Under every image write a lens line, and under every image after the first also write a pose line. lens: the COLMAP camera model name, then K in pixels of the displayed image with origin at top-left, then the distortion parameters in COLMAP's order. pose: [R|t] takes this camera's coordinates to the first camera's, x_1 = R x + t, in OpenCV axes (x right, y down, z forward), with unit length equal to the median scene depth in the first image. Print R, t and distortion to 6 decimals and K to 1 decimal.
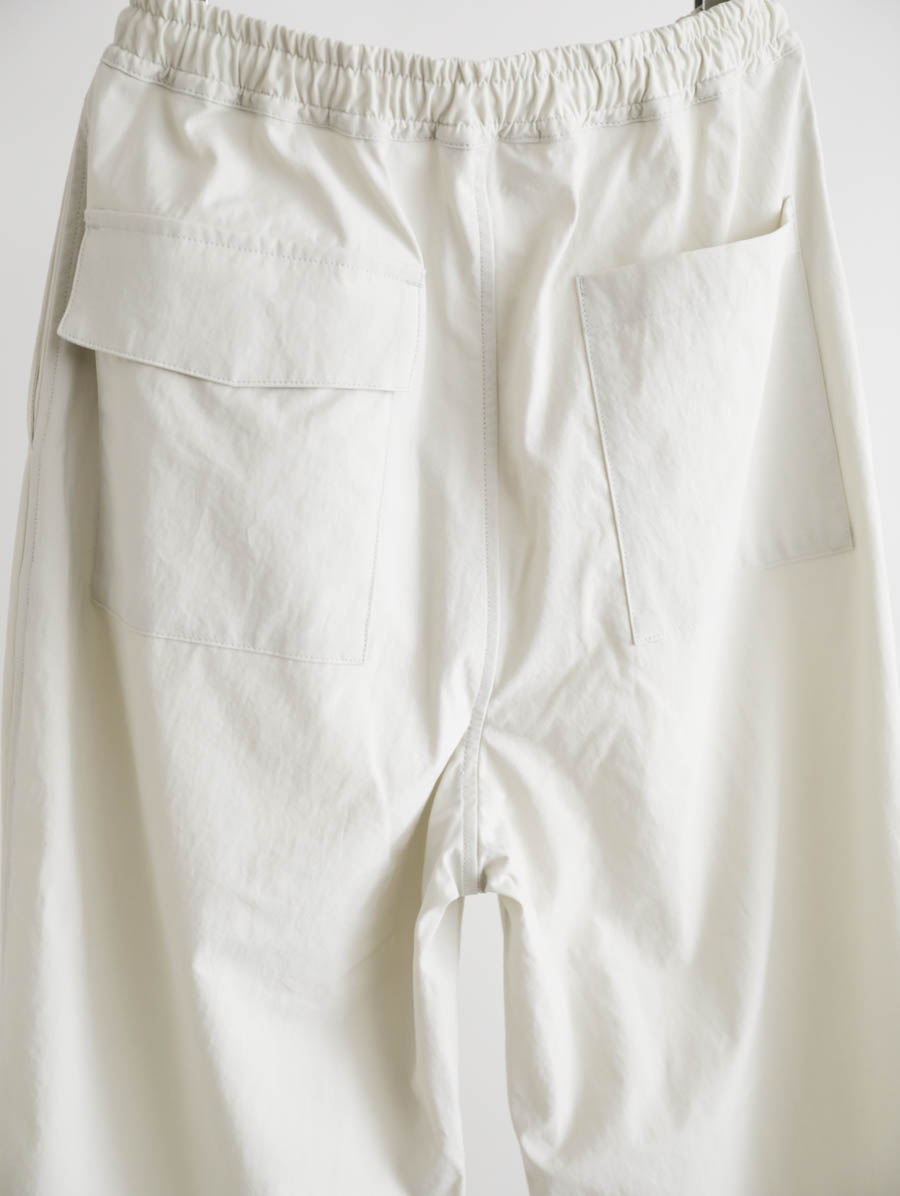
lens RADIAL K [[1680.0, 0, 450.0], [0, 1680.0, 598.0], [0, 0, 1]] dist [0.014351, 0.102175]
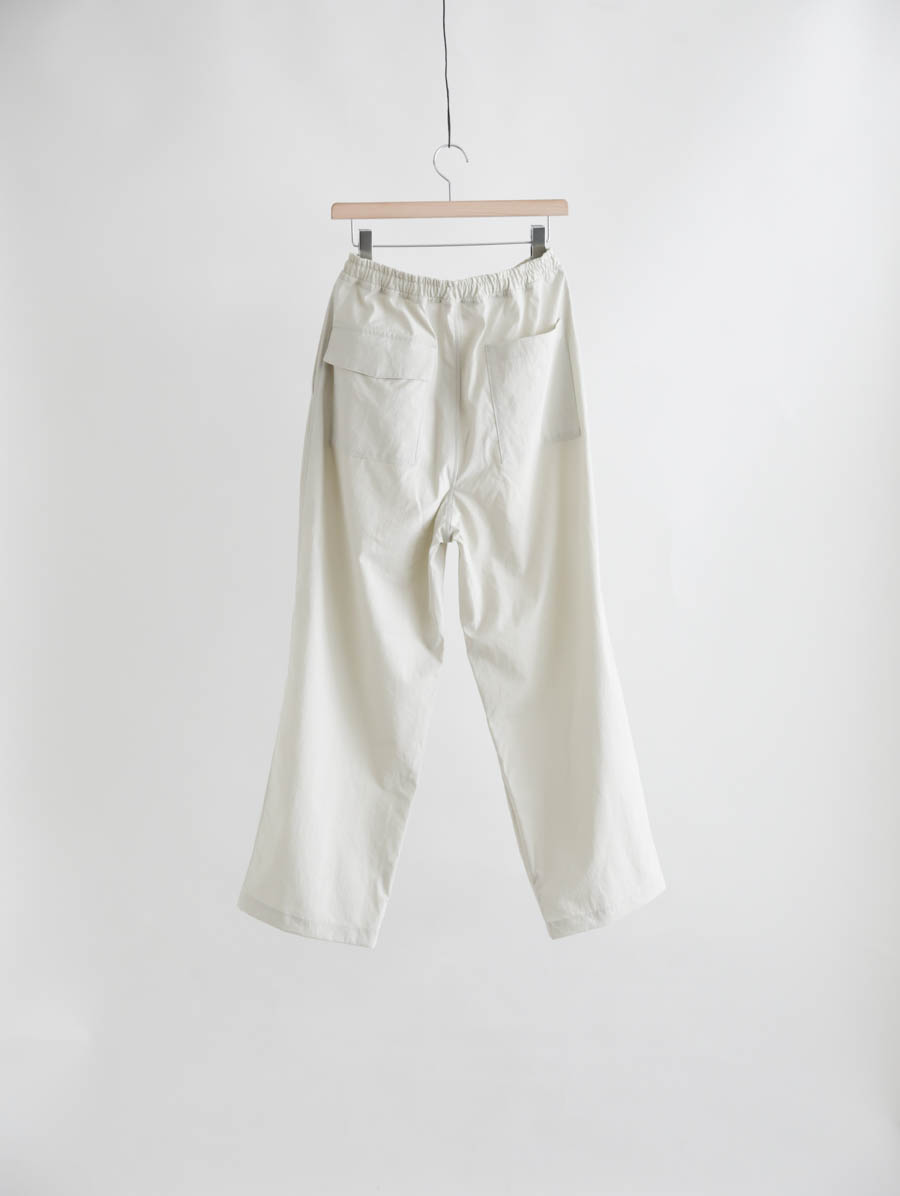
lens RADIAL K [[1680.0, 0, 450.0], [0, 1680.0, 598.0], [0, 0, 1]] dist [0.014351, 0.102175]
pose [[0.997068, 0.031605, -0.069683, 0.245503], [-0.029959, 0.999250, 0.024547, 0.209178], [0.070407, -0.022387, 0.997267, -2.176677]]
